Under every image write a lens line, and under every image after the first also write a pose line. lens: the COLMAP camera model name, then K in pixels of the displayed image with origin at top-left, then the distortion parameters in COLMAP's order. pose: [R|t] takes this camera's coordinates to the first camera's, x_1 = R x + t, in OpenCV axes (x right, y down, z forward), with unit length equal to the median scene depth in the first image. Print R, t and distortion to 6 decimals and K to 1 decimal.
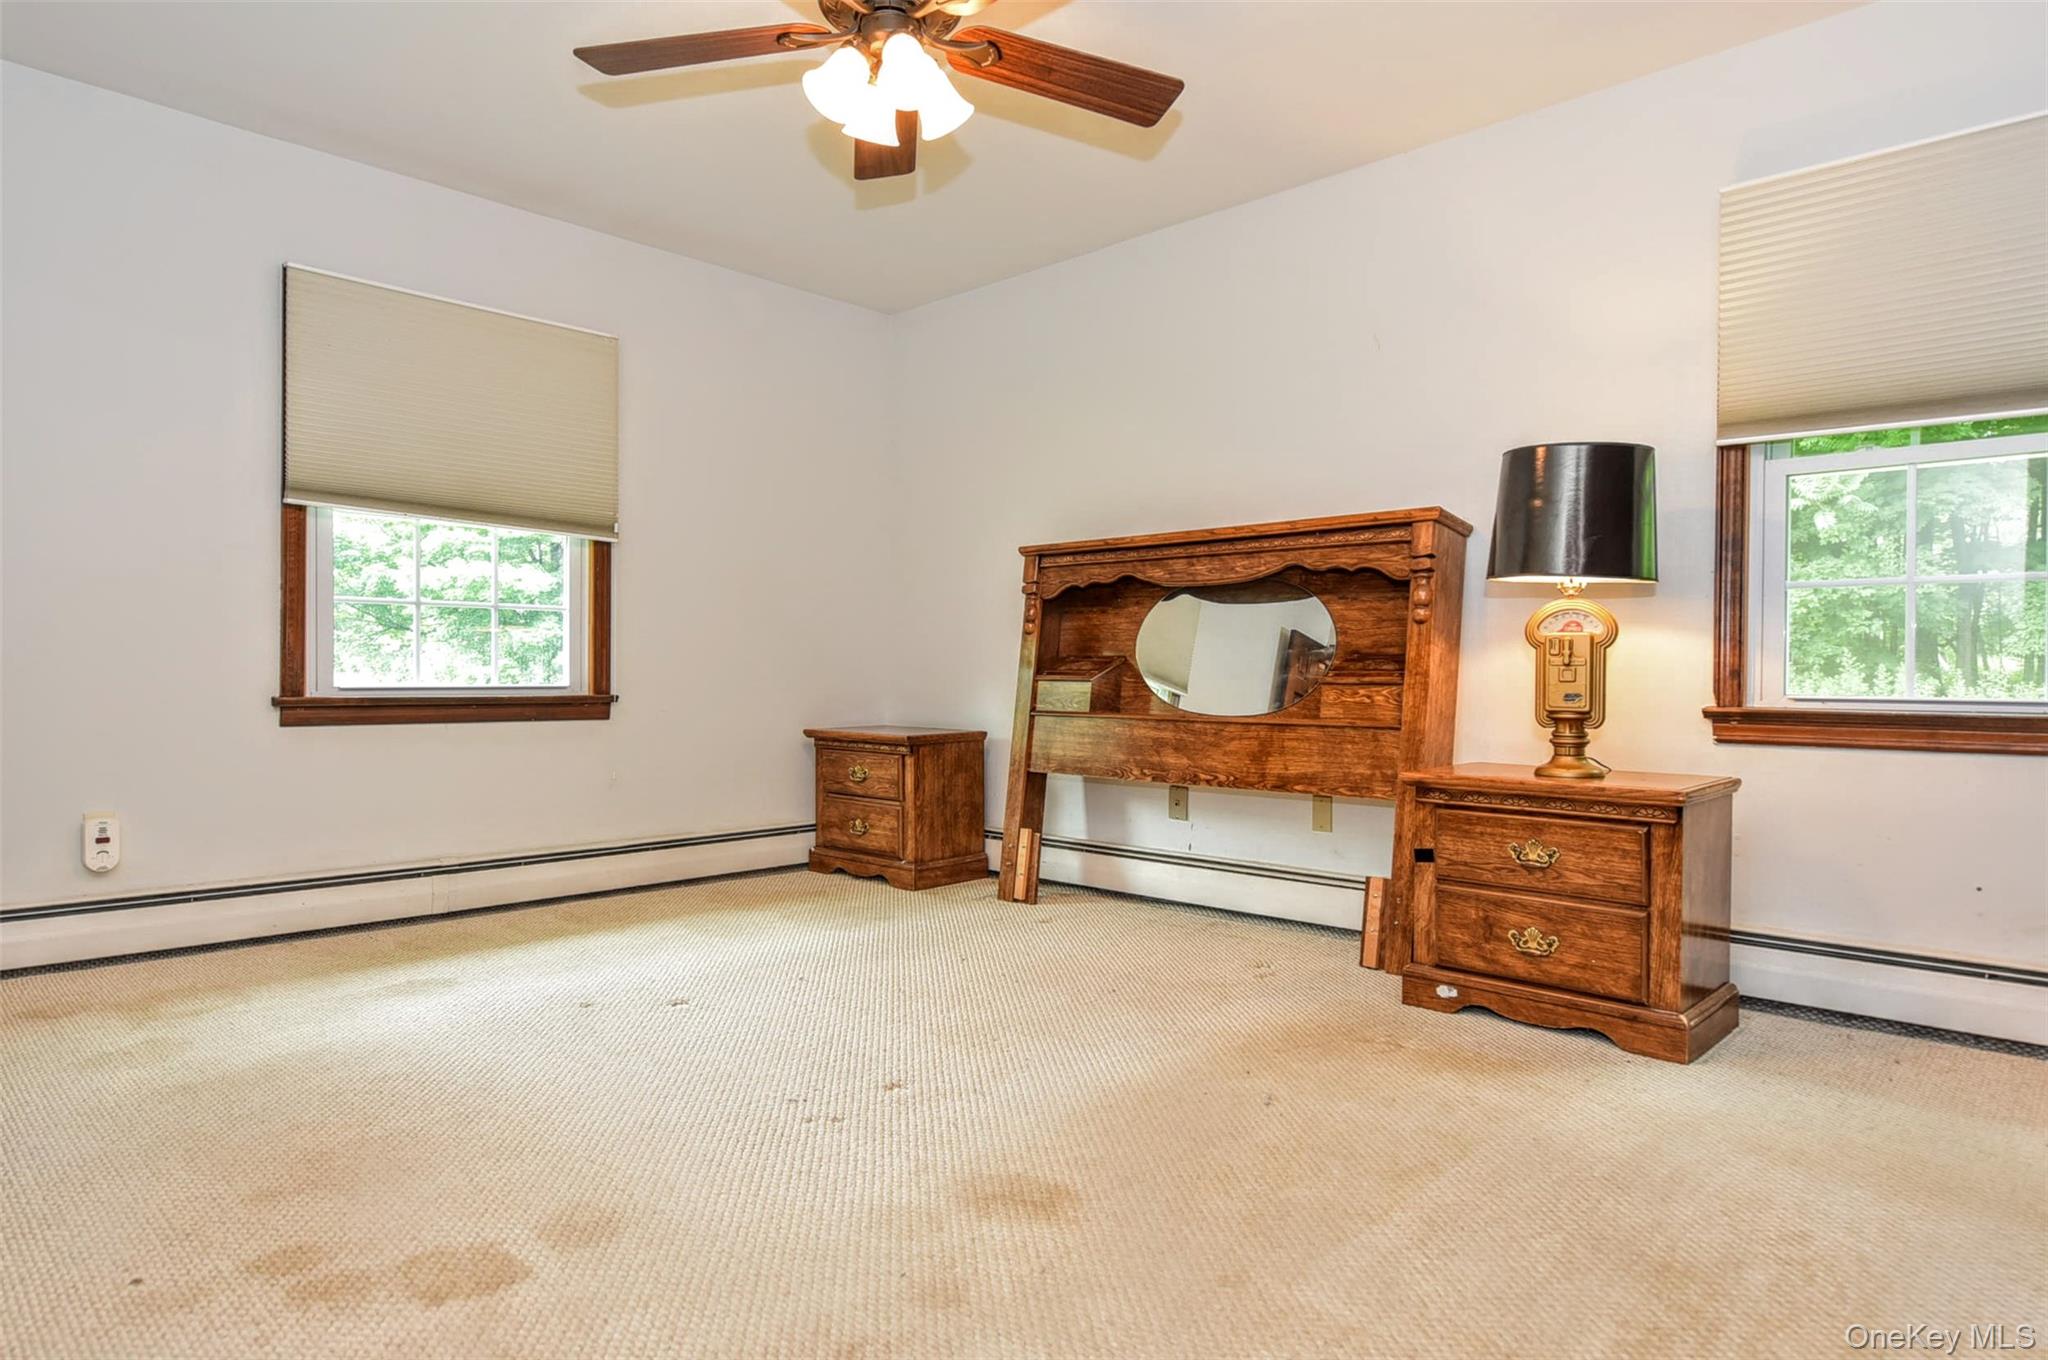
lens RADIAL K [[1149.3, 0, 1027.5], [0, 1149.3, 681.3], [0, 0, 1]] dist [0.002185, 0.000717]
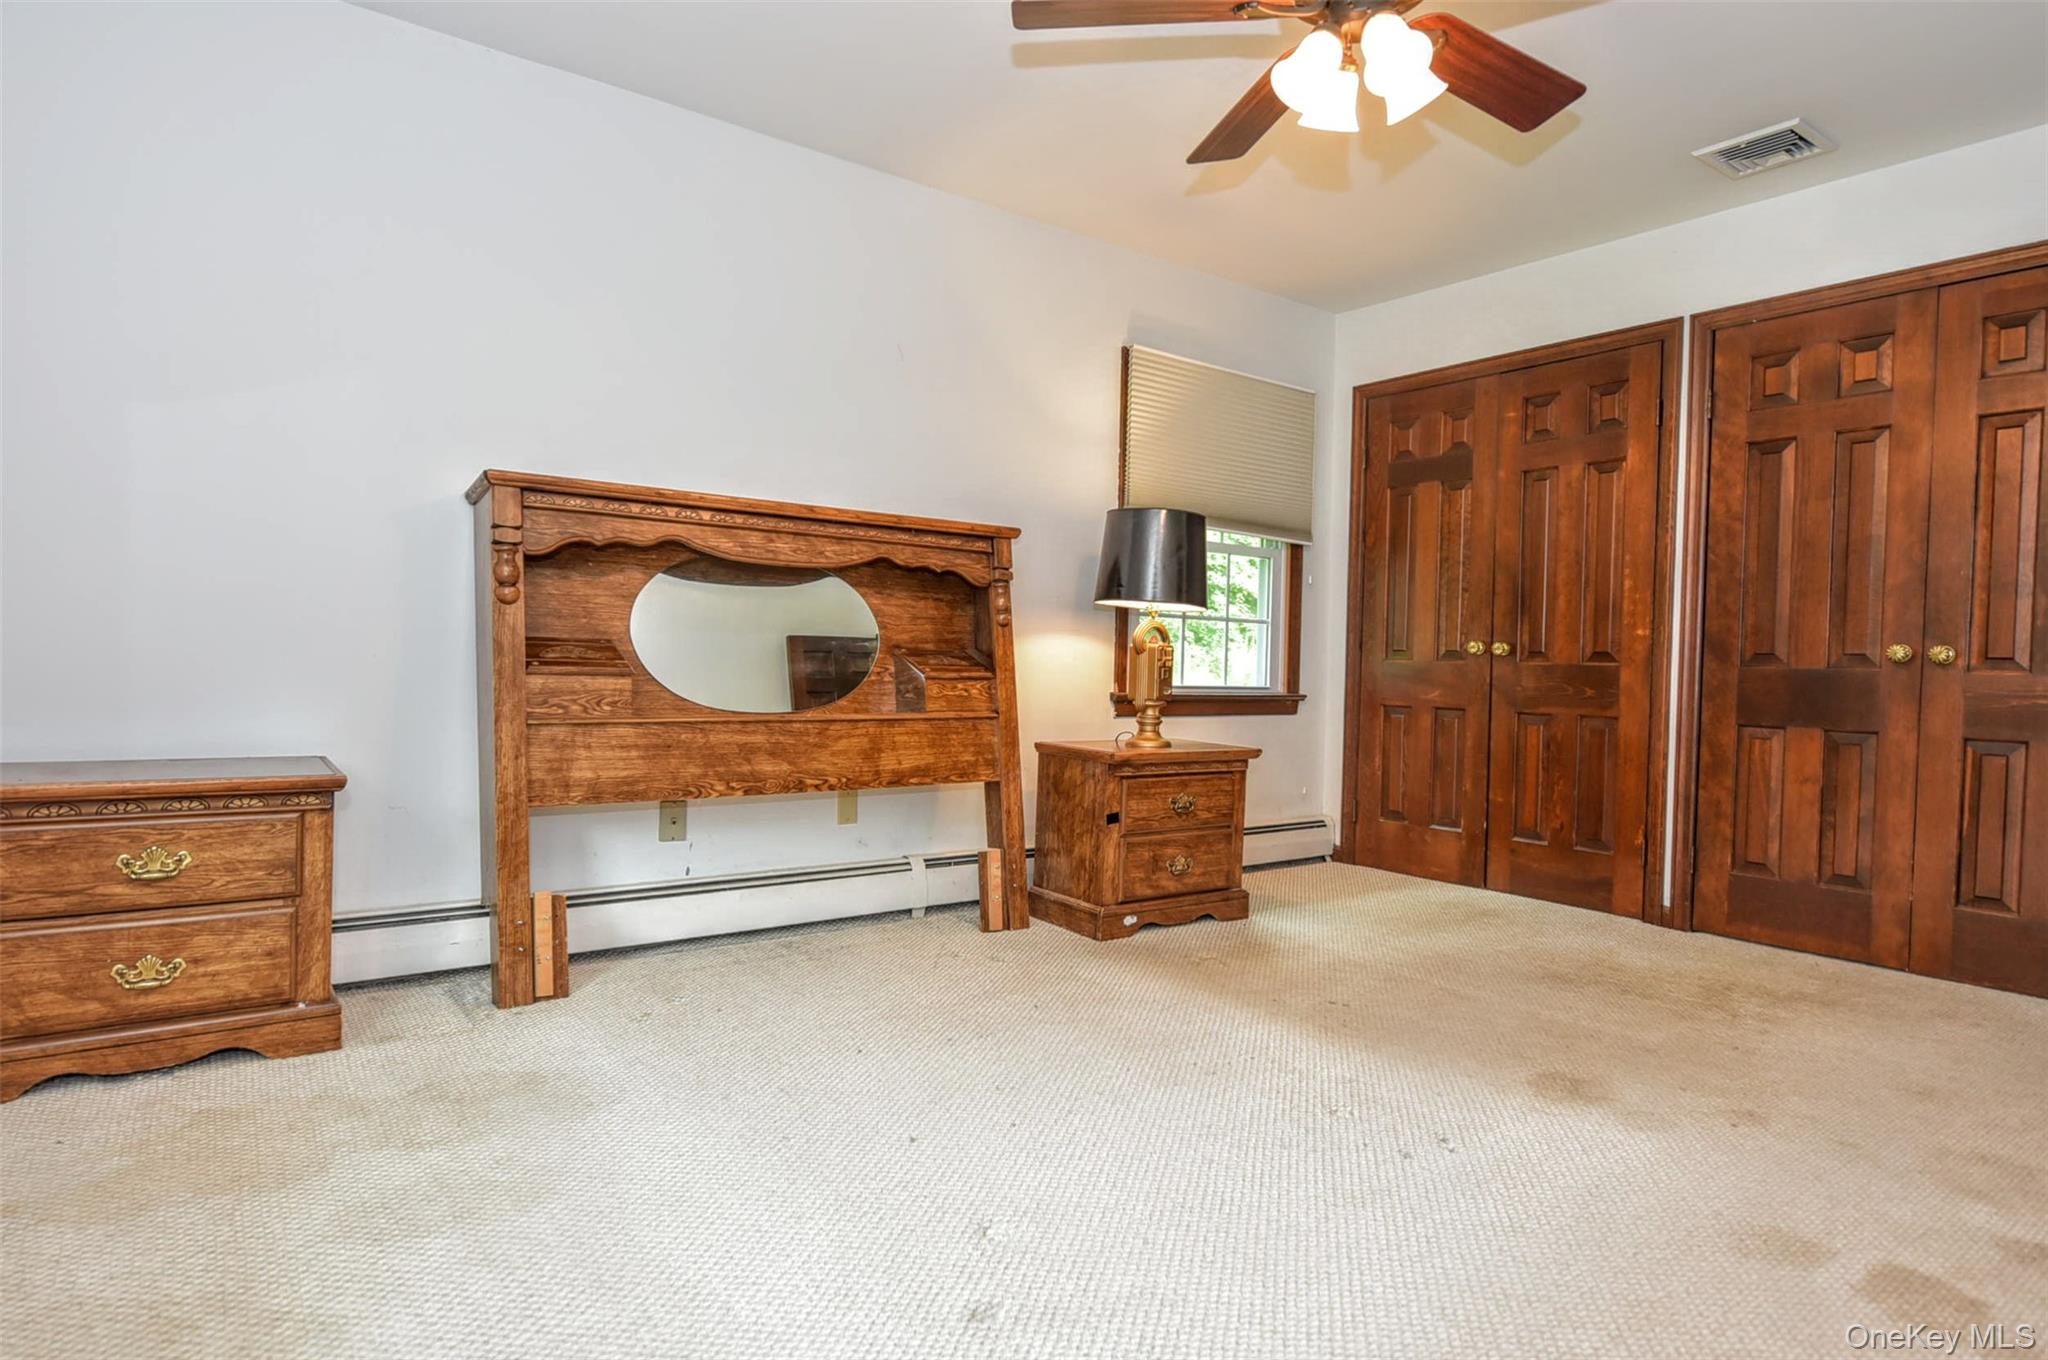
lens RADIAL K [[1115.4, 0, 1025.2], [0, 1115.4, 683.5], [0, 0, 1]] dist [-0.003974, -0.003536]
pose [[0.190949, -0.016743, 0.981457, -0.695784], [-0.014277, 0.999701, 0.019832, -0.014042], [-0.981496, -0.017800, 0.190653, 0.700609]]
